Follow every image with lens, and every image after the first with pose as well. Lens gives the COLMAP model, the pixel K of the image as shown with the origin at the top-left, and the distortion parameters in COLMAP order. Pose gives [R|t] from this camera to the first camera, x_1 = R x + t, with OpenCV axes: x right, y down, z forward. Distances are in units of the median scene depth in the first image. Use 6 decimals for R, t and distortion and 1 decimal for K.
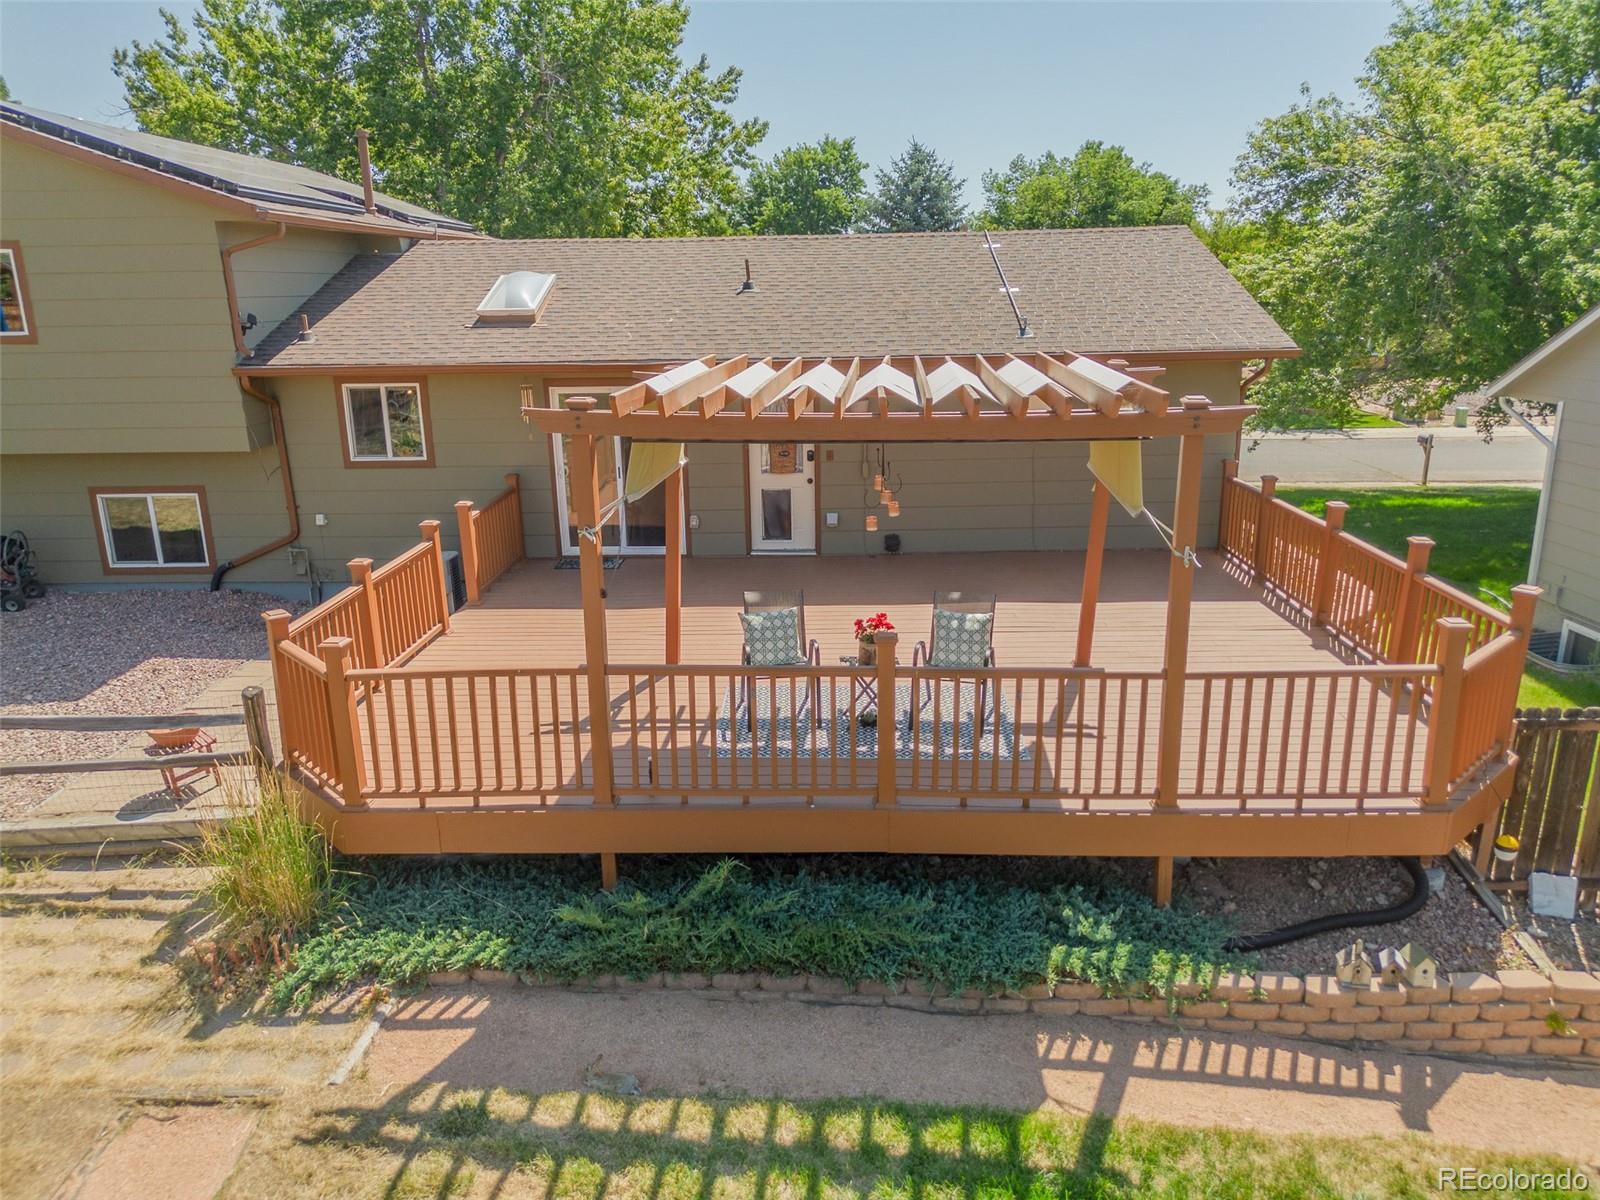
lens RADIAL K [[1142.5, 0, 807.6], [0, 1142.5, 600.1], [0, 0, 1]] dist [0.035599, -0.023768]
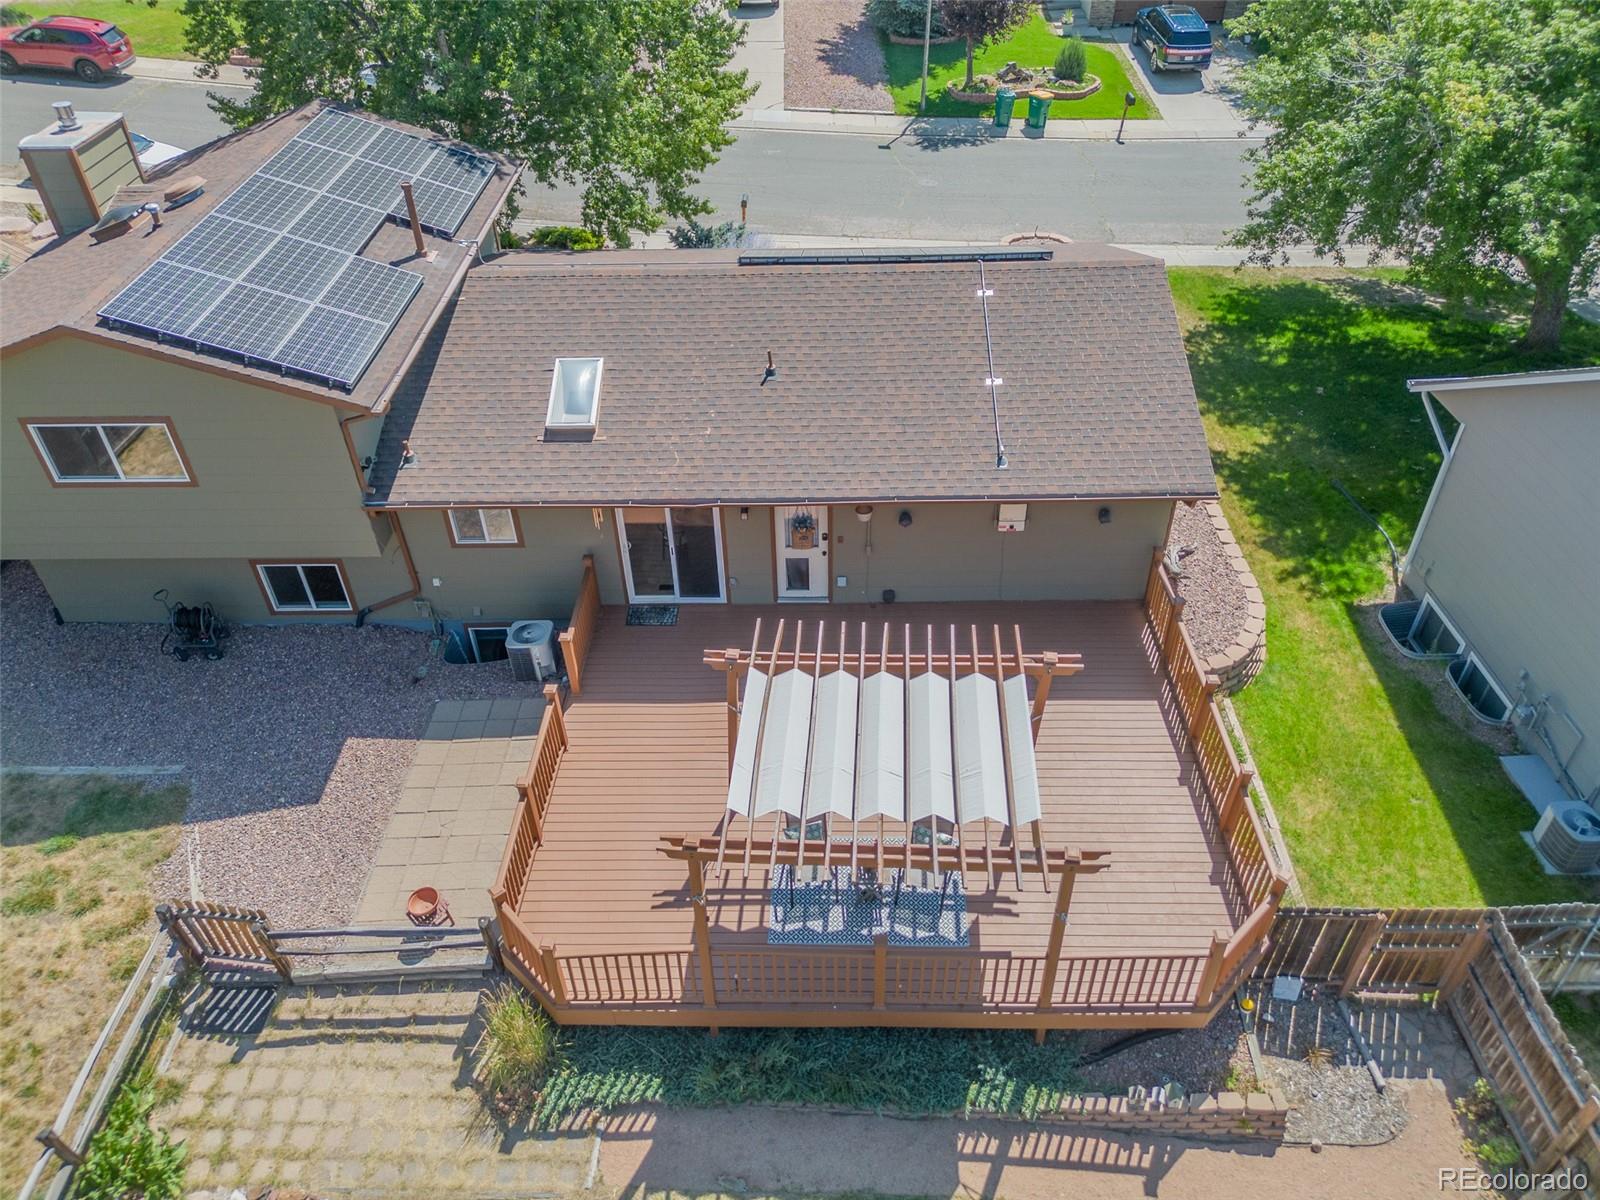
lens RADIAL K [[1142.5, 0, 806.6], [0, 1142.5, 597.7], [0, 0, 1]] dist [0.035599, -0.023768]
pose [[0.999978, -0.006682, 0.000498, -0.035871], [0.005913, 0.914951, 0.403523, -1.115235], [-0.003152, -0.403511, 0.914970, -0.321456]]
